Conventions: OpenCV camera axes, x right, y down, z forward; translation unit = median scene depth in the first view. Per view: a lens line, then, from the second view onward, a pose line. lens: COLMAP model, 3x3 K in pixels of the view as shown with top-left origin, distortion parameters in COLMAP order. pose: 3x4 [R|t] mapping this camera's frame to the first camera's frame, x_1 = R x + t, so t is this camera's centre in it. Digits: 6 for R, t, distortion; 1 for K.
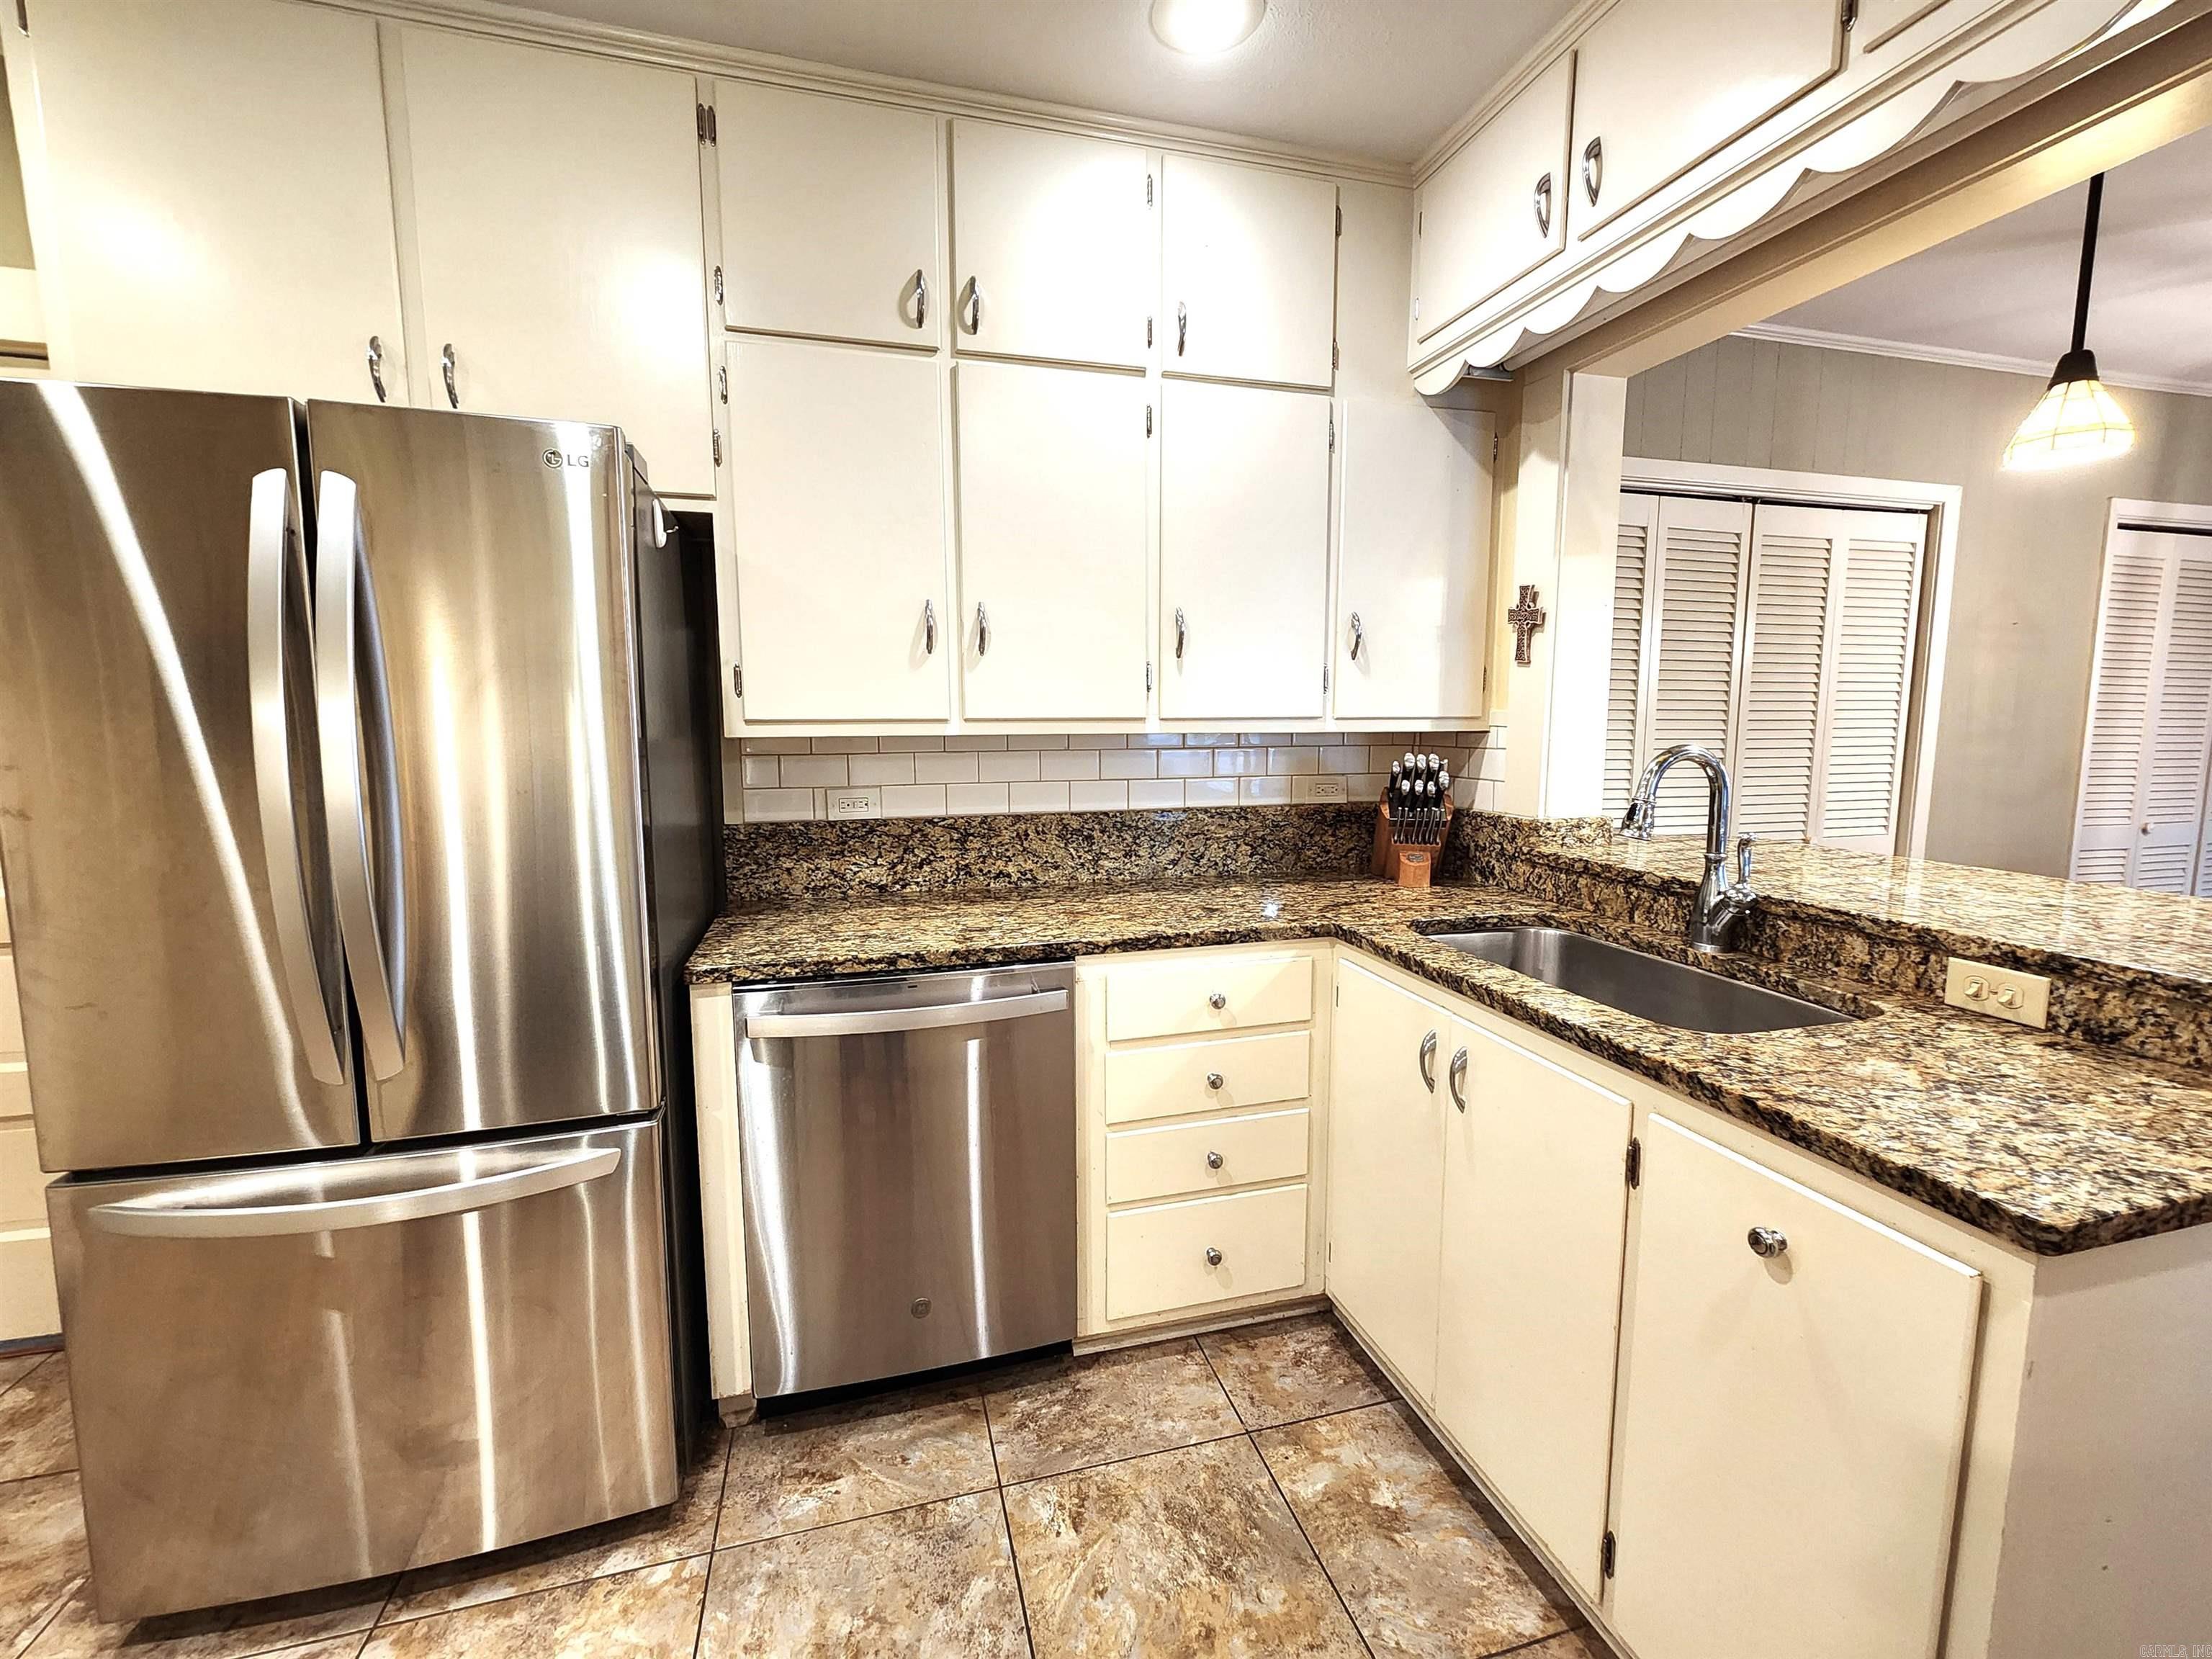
lens RADIAL K [[909.1, 0, 1106.2], [0, 909.1, 819.9], [0, 0, 1]] dist [0.001073, 0.000202]
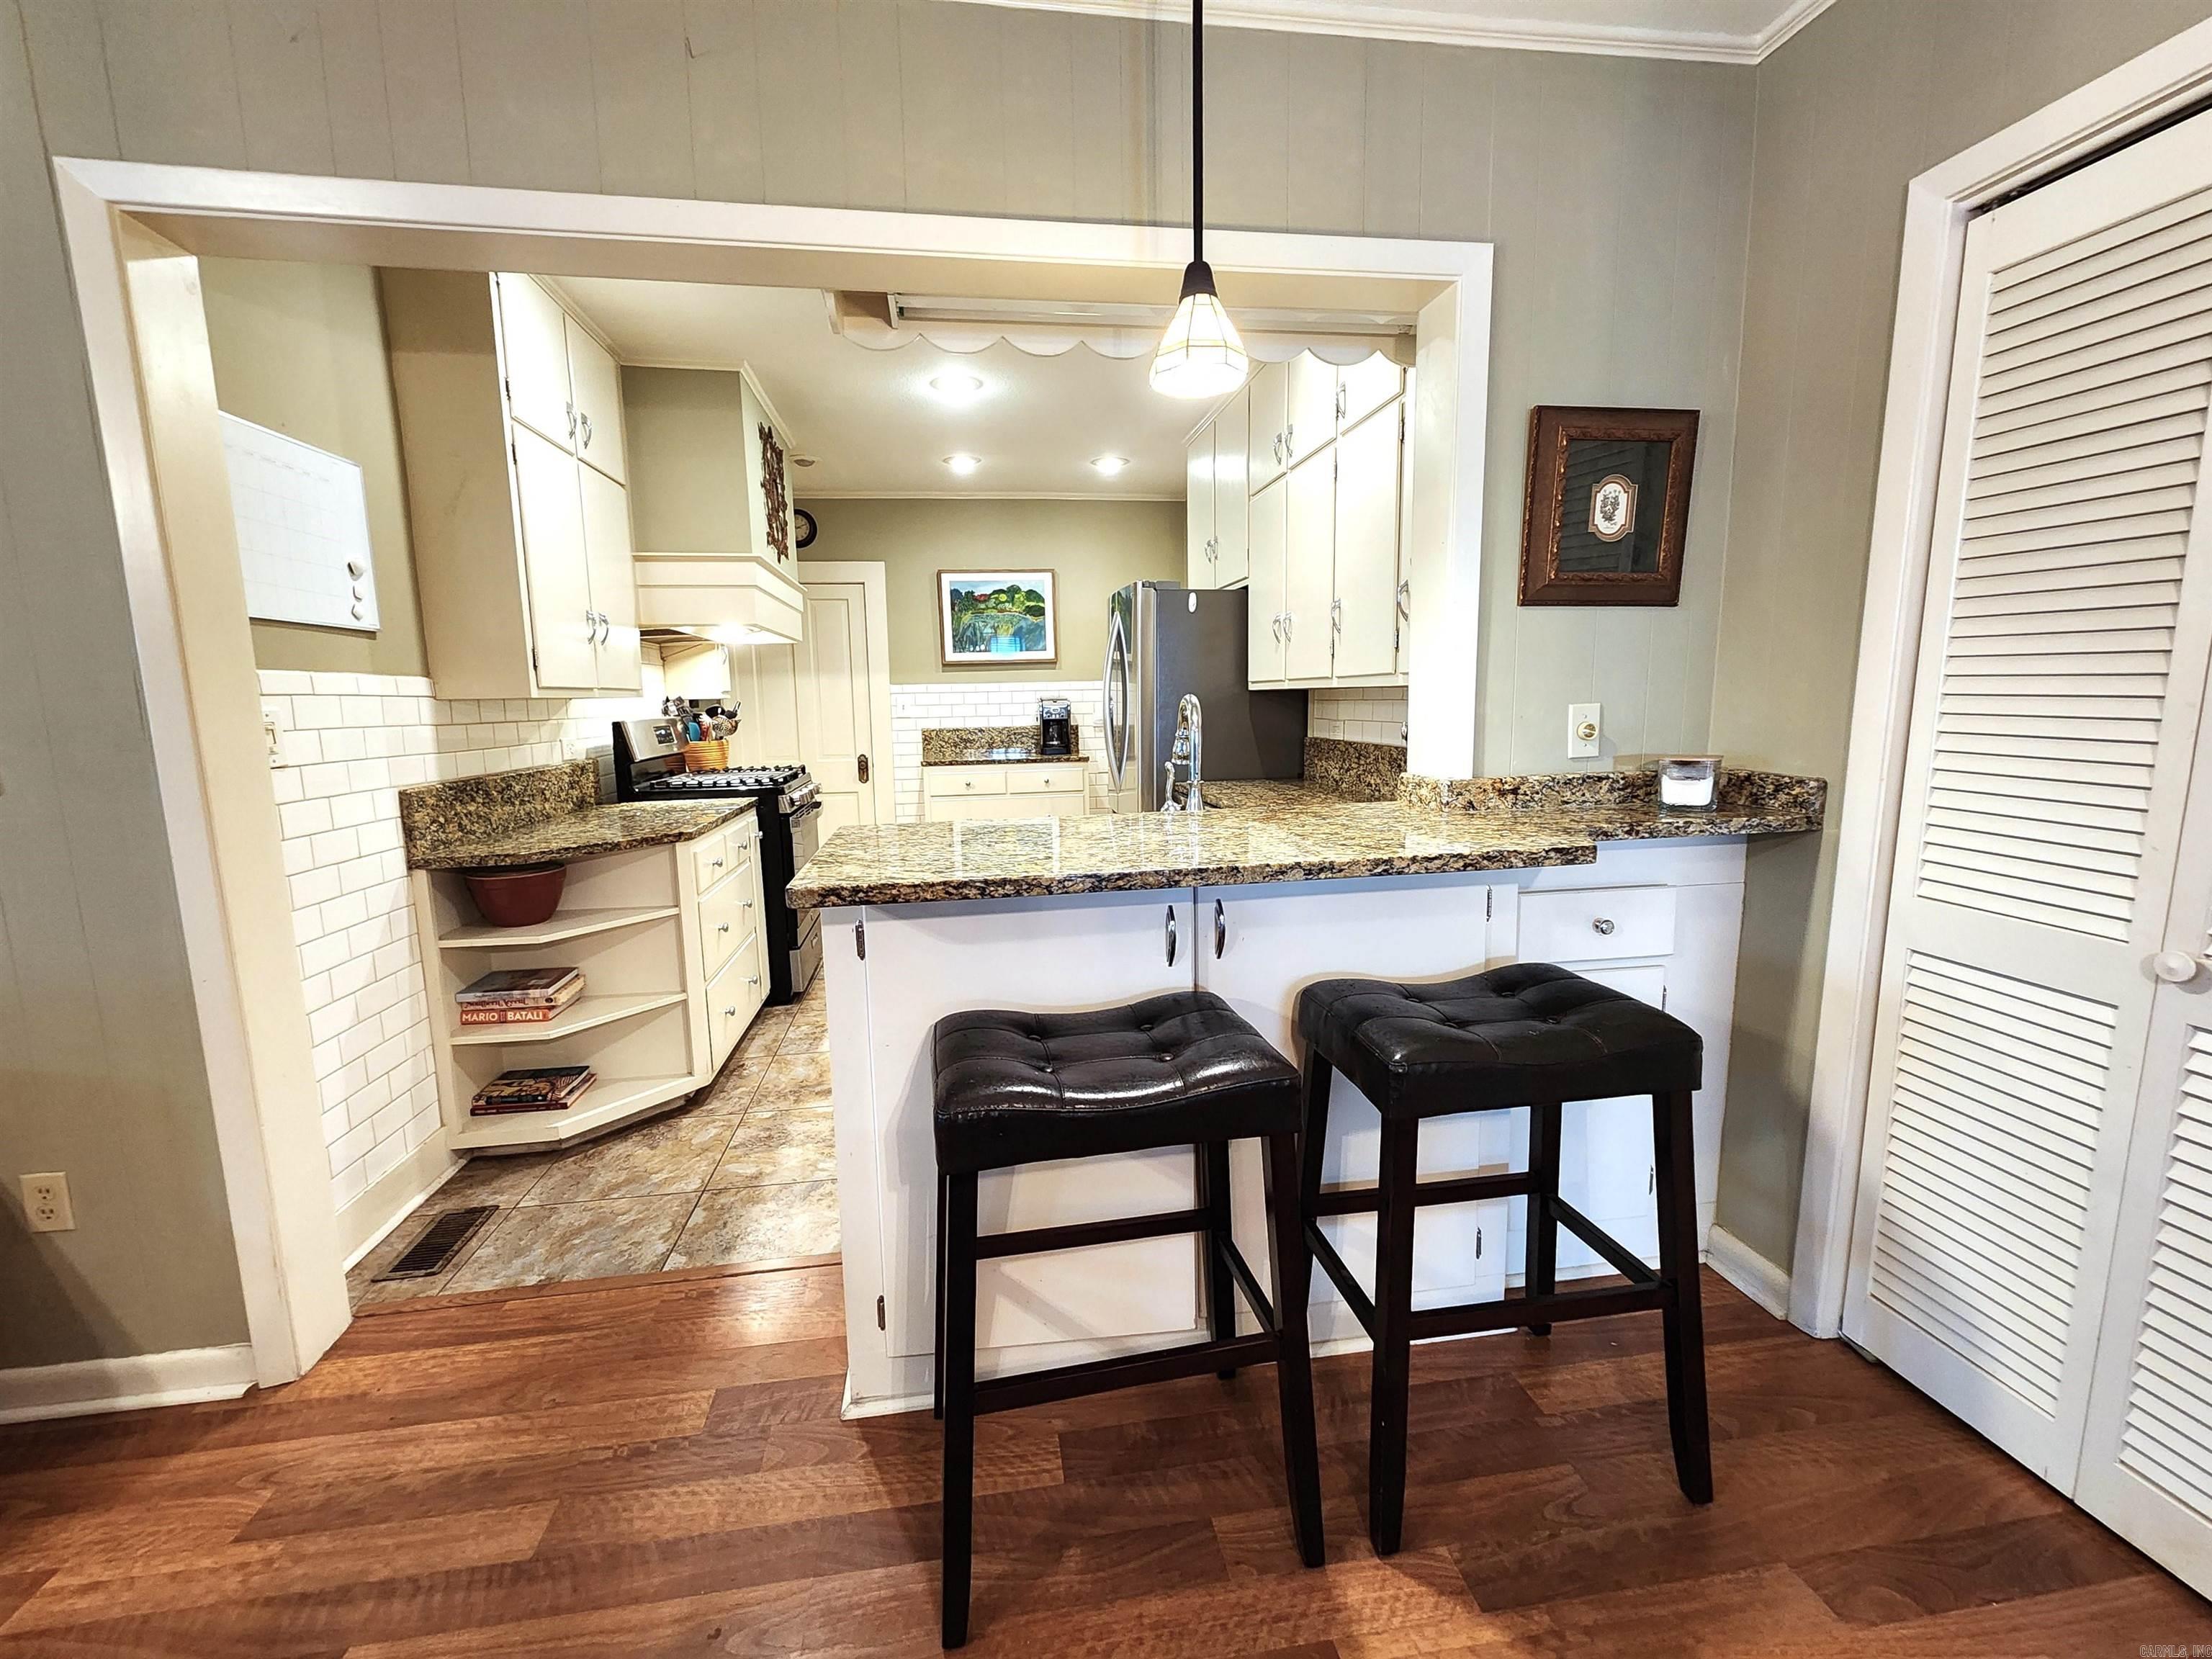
lens RADIAL K [[909.1, 0, 1087.1], [0, 909.1, 832.3], [0, 0, 1]] dist [0.001073, 0.000202]
pose [[-0.118295, 0.152522, -0.981195, 1.504834], [-0.095461, 0.981809, 0.164126, -0.066344], [0.988379, 0.113082, -0.101583, 0.762615]]
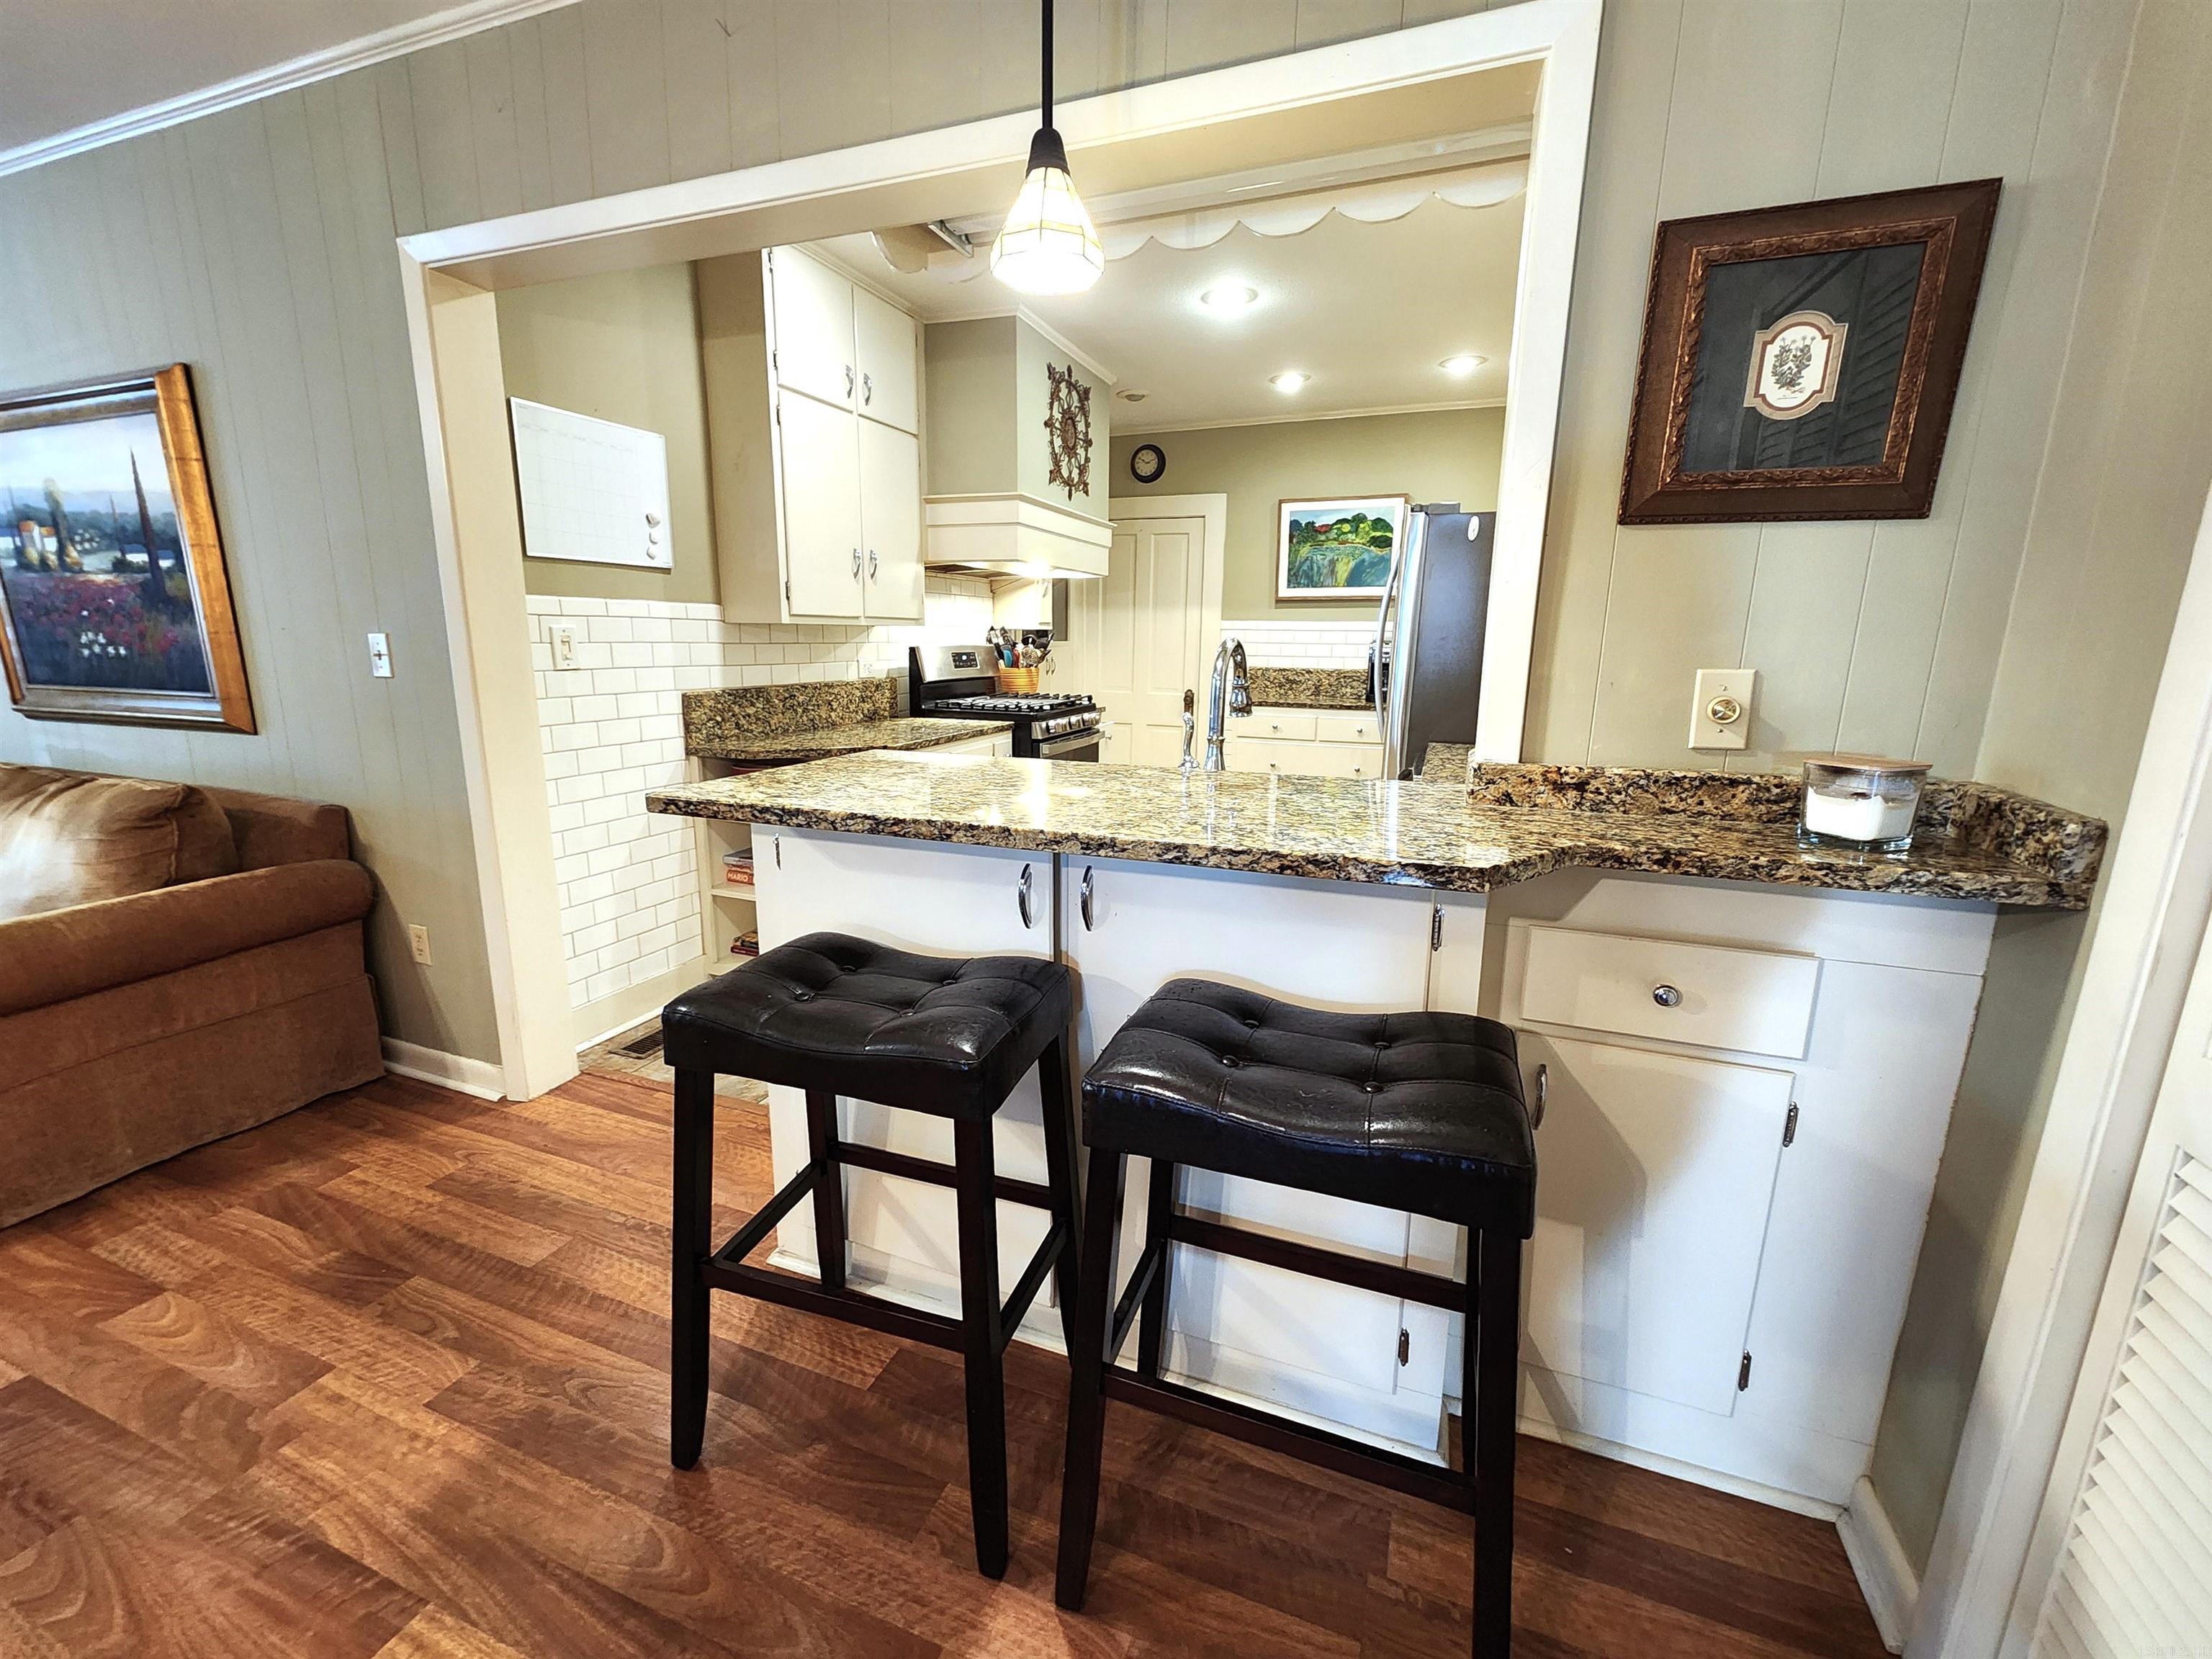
lens RADIAL K [[909.1, 0, 1099.8], [0, 909.1, 831.8], [0, 0, 1]] dist [0.001073, 0.000202]
pose [[-0.593175, 0.166984, -0.787566, 1.271268], [-0.103448, 0.954334, 0.280258, -0.118587], [0.798400, 0.247714, -0.548813, 1.206880]]
